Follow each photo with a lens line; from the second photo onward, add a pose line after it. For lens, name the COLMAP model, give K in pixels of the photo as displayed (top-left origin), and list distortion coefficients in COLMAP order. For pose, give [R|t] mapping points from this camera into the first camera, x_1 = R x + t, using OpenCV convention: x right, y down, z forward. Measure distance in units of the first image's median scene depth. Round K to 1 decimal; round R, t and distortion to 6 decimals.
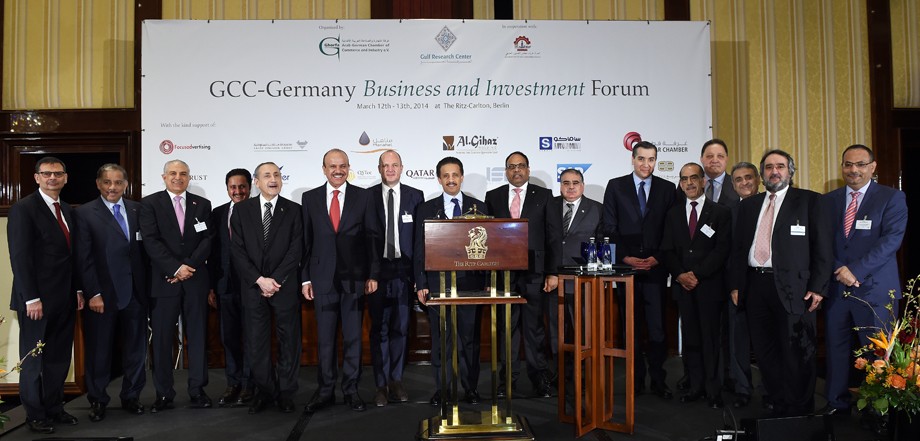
lens RADIAL K [[679.3, 0, 467.8], [0, 679.3, 221.1], [0, 0, 1]] dist [-0.020216, -0.014449]
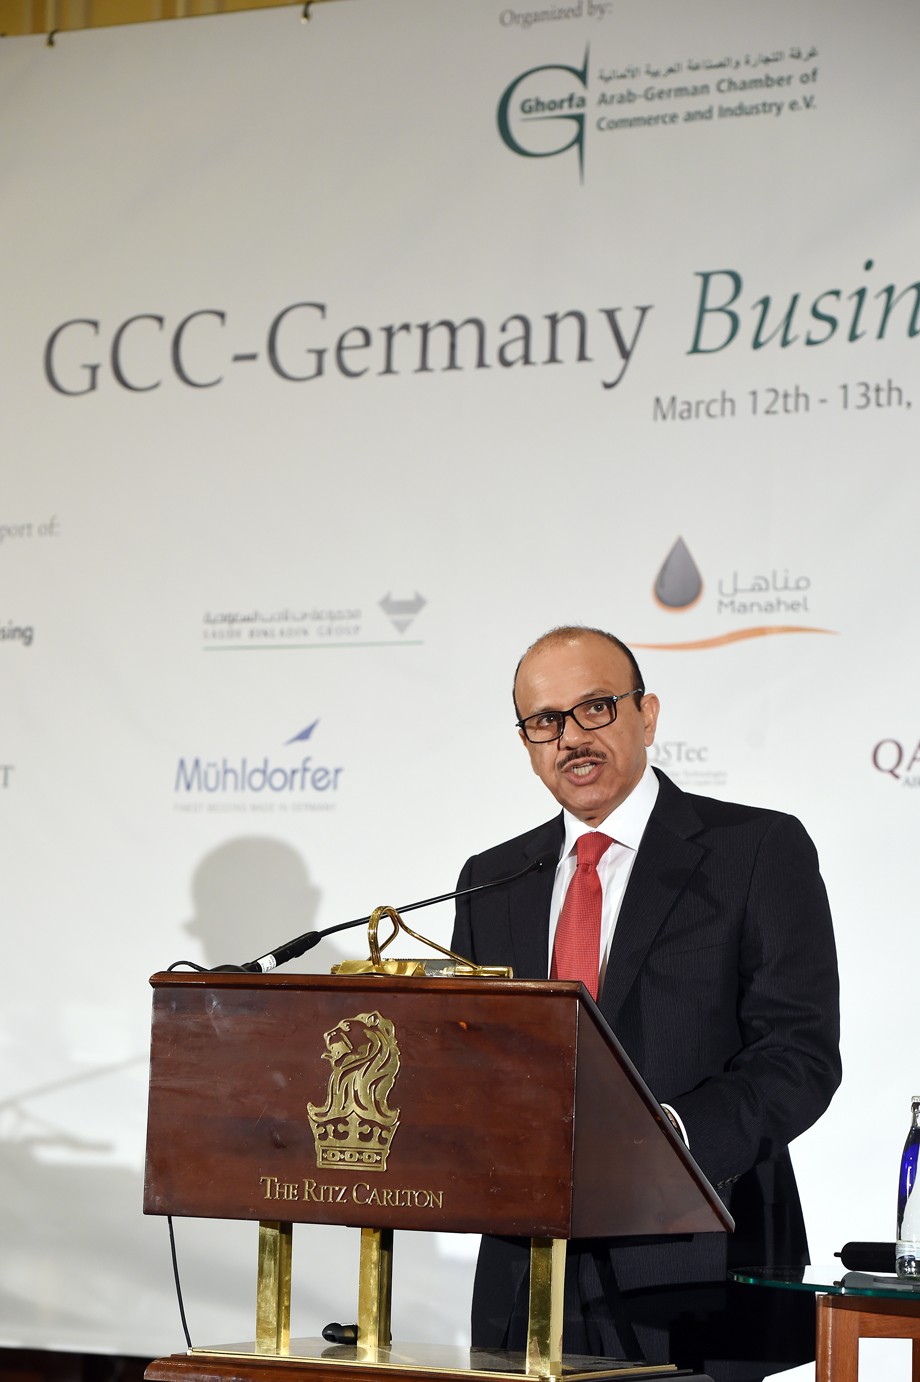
lens RADIAL K [[4321.7, 0, 460.2], [0, 4321.7, 697.0], [0, 0, 1]] dist [0.370829, 0.000000]
pose [[0.833462, -0.011042, -0.552467, 0.468249], [-0.036207, 0.996560, -0.074541, 0.006066], [0.551390, 0.082130, 0.830195, -0.045720]]
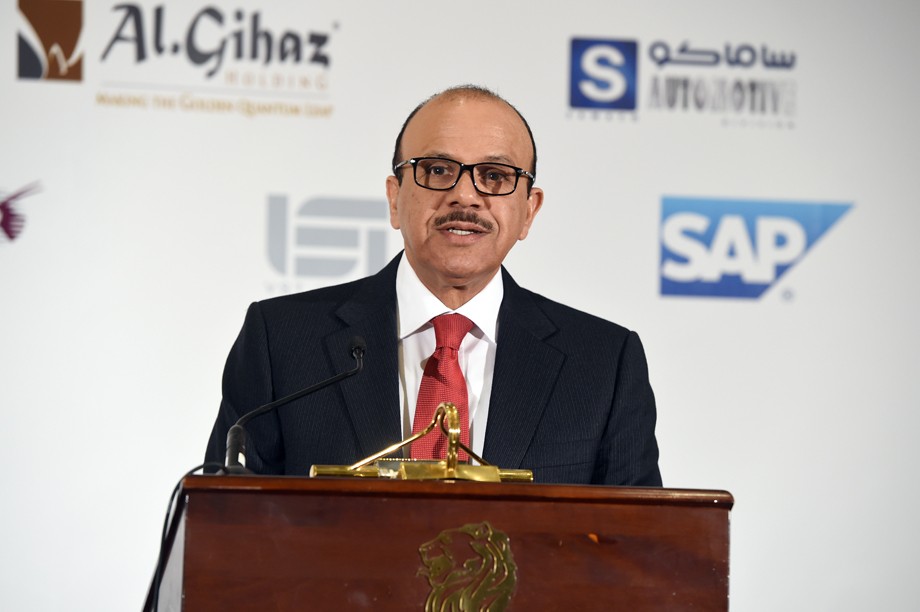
lens RADIAL K [[4359.8, 0, 460.3], [0, 4359.8, 304.6], [0, 0, 1]] dist [1.605458, 0.000000]
pose [[0.978720, 0.045085, 0.200188, -0.147626], [-0.034608, 0.997857, -0.055531, 0.009481], [-0.202263, 0.047421, 0.978182, -0.103330]]
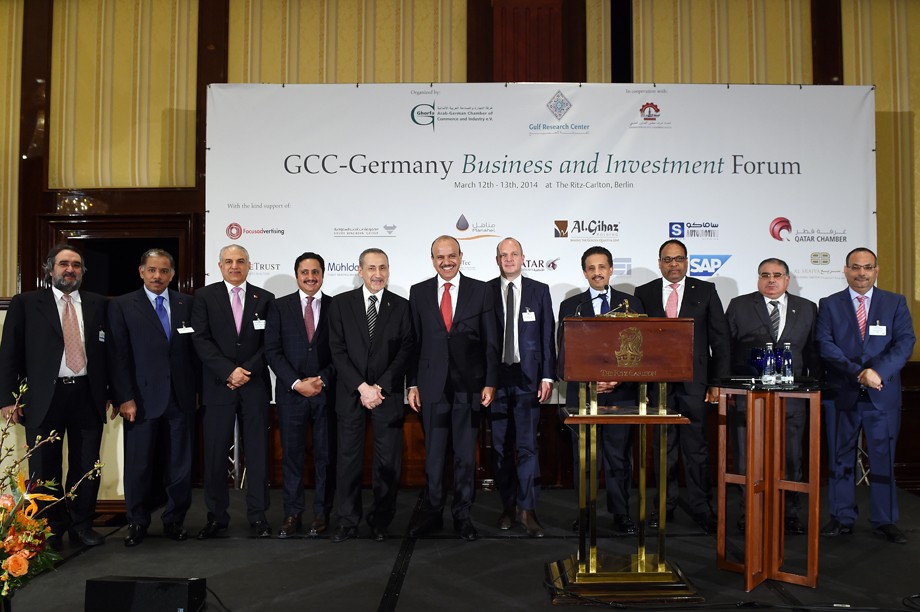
lens RADIAL K [[731.8, 0, 488.4], [0, 731.8, 324.6], [0, 0, 1]] dist [-0.029529, -0.009213]
pose [[0.998781, 0.012159, -0.047848, -0.074136], [-0.012031, 0.999923, 0.002965, 0.002843], [0.047880, -0.002386, 0.998850, 0.085307]]
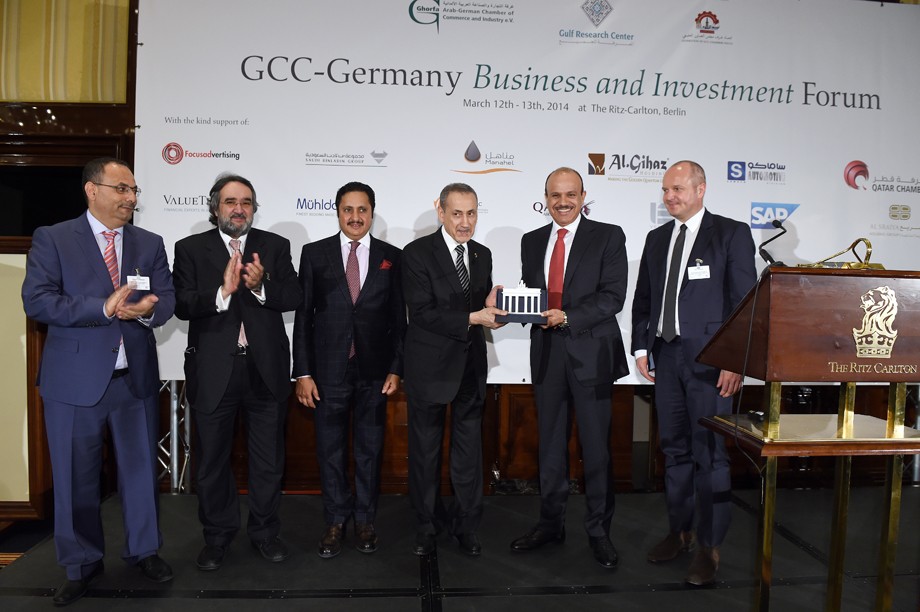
lens RADIAL K [[640.4, 0, 459.0], [0, 640.4, 309.4], [0, 0, 1]] dist [-0.053741, 0.005733]
pose [[0.999298, 0.030360, 0.021946, -0.173878], [-0.031104, 0.998924, 0.034394, 0.010969], [-0.020878, -0.035052, 0.999167, 0.370298]]
